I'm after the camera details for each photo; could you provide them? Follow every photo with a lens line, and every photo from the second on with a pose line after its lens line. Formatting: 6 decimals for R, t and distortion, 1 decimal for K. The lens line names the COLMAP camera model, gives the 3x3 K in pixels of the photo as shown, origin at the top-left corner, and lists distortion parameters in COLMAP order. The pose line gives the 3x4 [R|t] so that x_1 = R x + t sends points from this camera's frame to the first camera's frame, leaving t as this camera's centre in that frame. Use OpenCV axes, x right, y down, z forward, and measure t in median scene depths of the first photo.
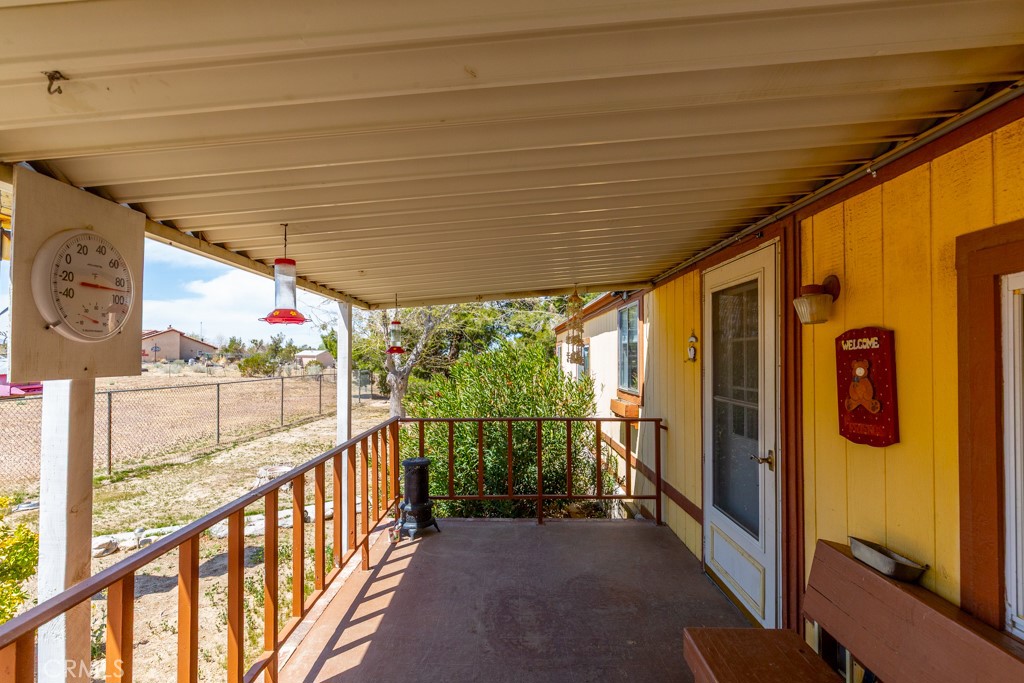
lens RADIAL K [[479.5, 0, 509.7], [0, 479.5, 349.6], [0, 0, 1]] dist [-0.000969, 0.000263]
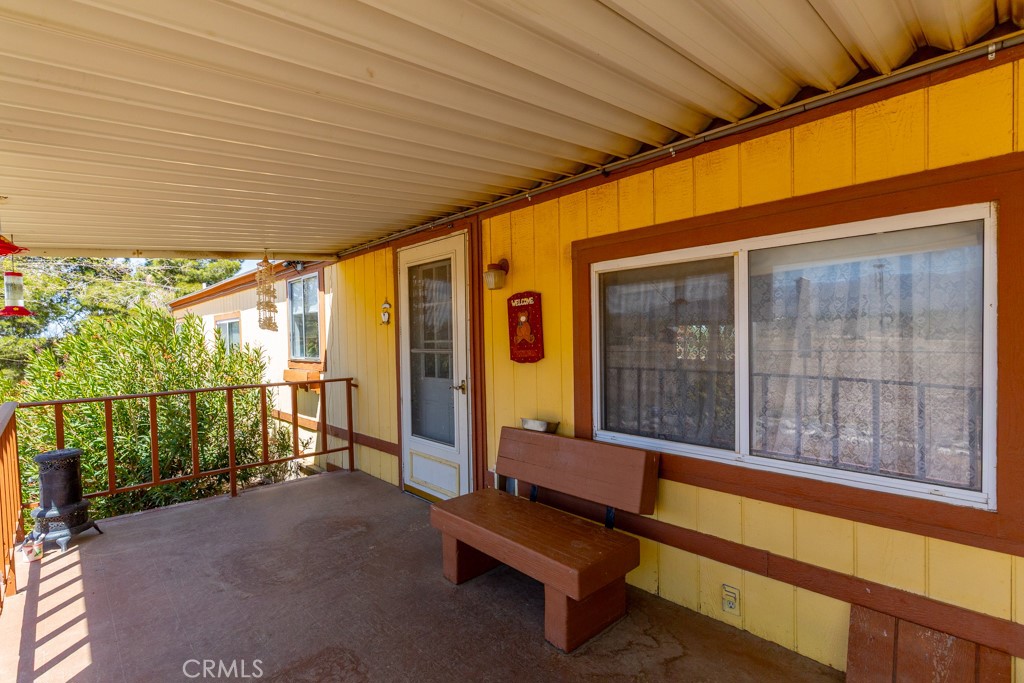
lens RADIAL K [[479.5, 0, 509.7], [0, 479.5, 349.6], [0, 0, 1]] dist [-0.000969, 0.000263]
pose [[0.722549, -0.031941, 0.690581, -0.330638], [0.009344, 0.999292, 0.036443, 0.069121], [-0.691256, -0.019879, 0.722336, -0.117244]]
